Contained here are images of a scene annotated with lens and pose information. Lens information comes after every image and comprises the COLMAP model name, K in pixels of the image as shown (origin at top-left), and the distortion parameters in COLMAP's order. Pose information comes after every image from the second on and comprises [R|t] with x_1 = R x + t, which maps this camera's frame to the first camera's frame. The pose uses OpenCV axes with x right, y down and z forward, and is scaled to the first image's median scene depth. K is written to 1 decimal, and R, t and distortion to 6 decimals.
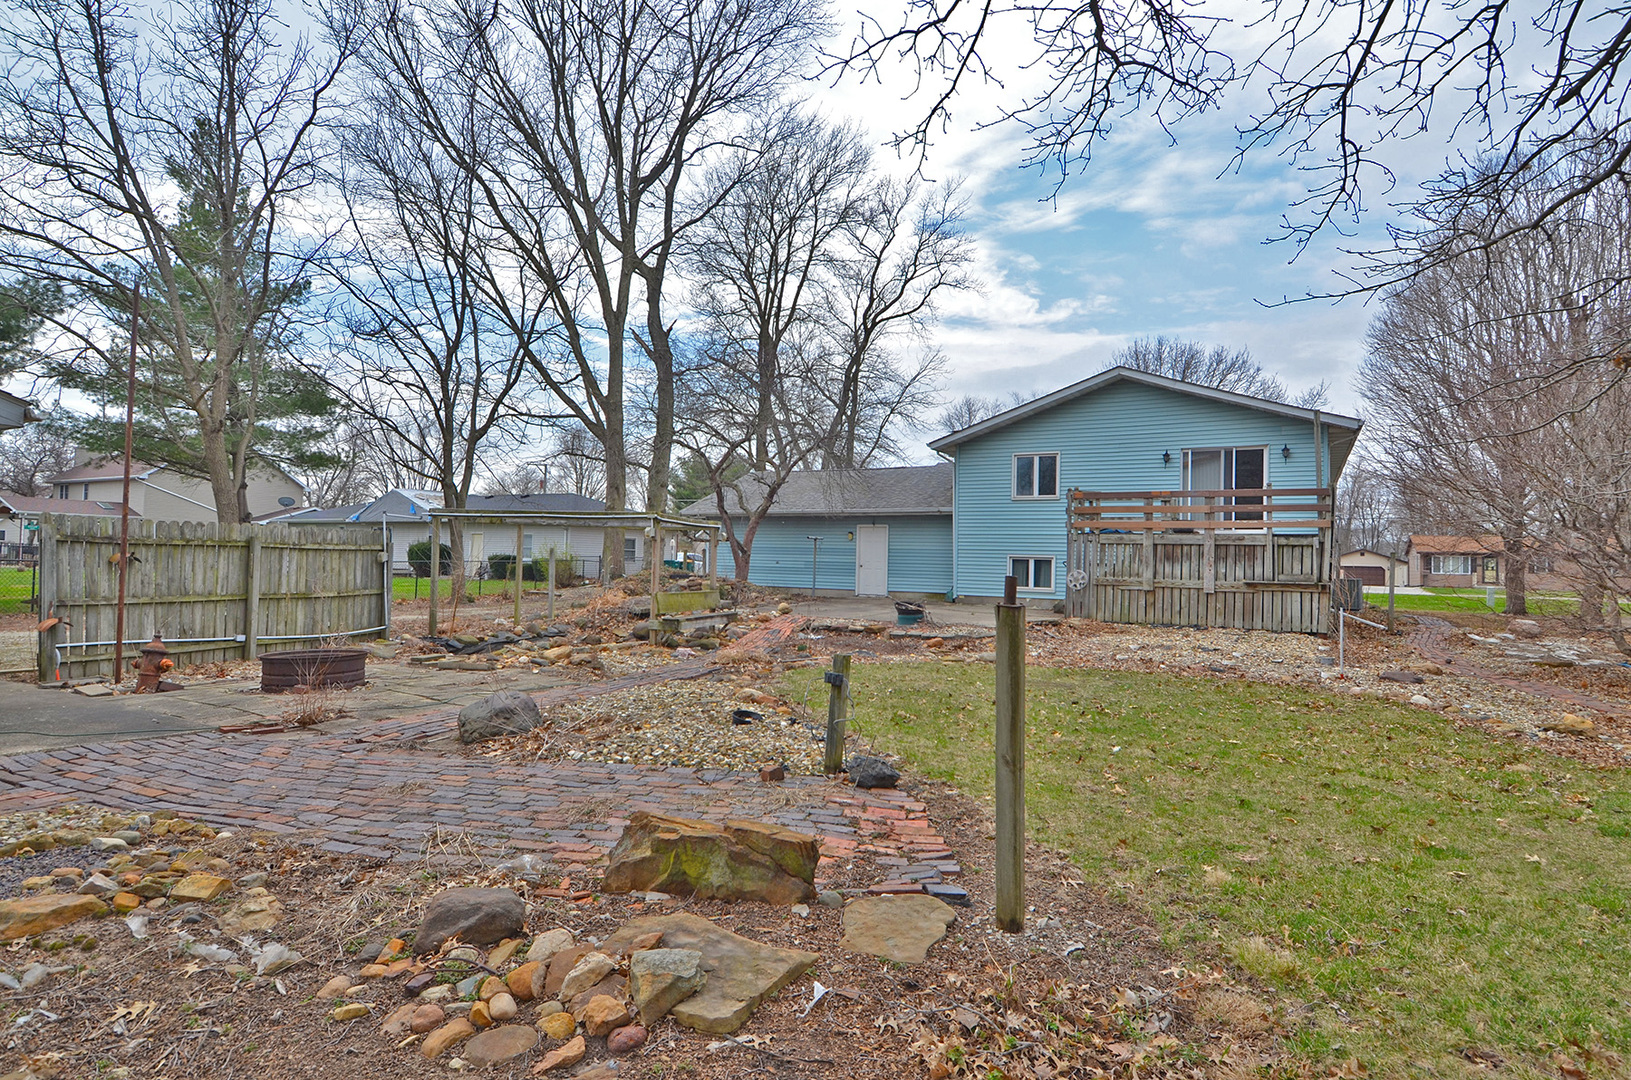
lens RADIAL K [[838.1, 0, 815.5], [0, 838.1, 540.0], [0, 0, 1]] dist [0.000614, -0.000102]
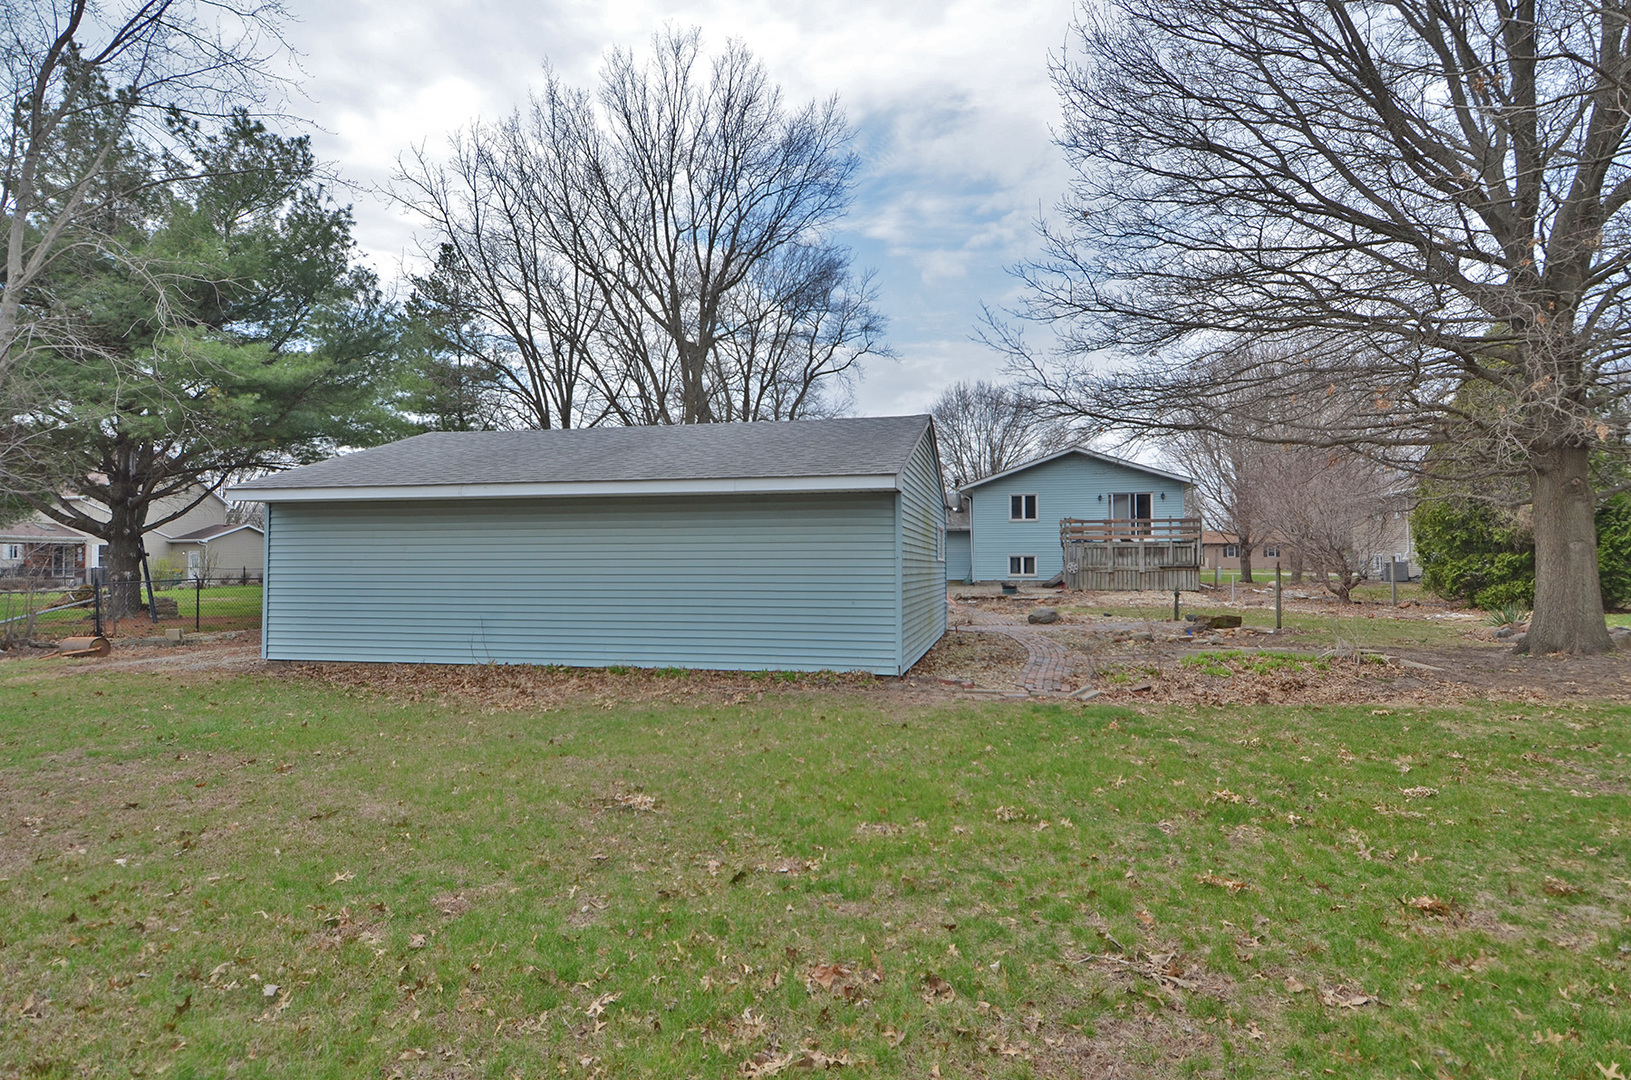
lens RADIAL K [[861.6, 0, 815.5], [0, 861.6, 540.0], [0, 0, 1]] dist [0.007126, 0.000895]
pose [[0.949017, -0.014670, 0.314884, -0.672033], [0.015133, 0.999885, 0.000974, -0.018968], [-0.314862, 0.003841, 0.949130, -0.493971]]
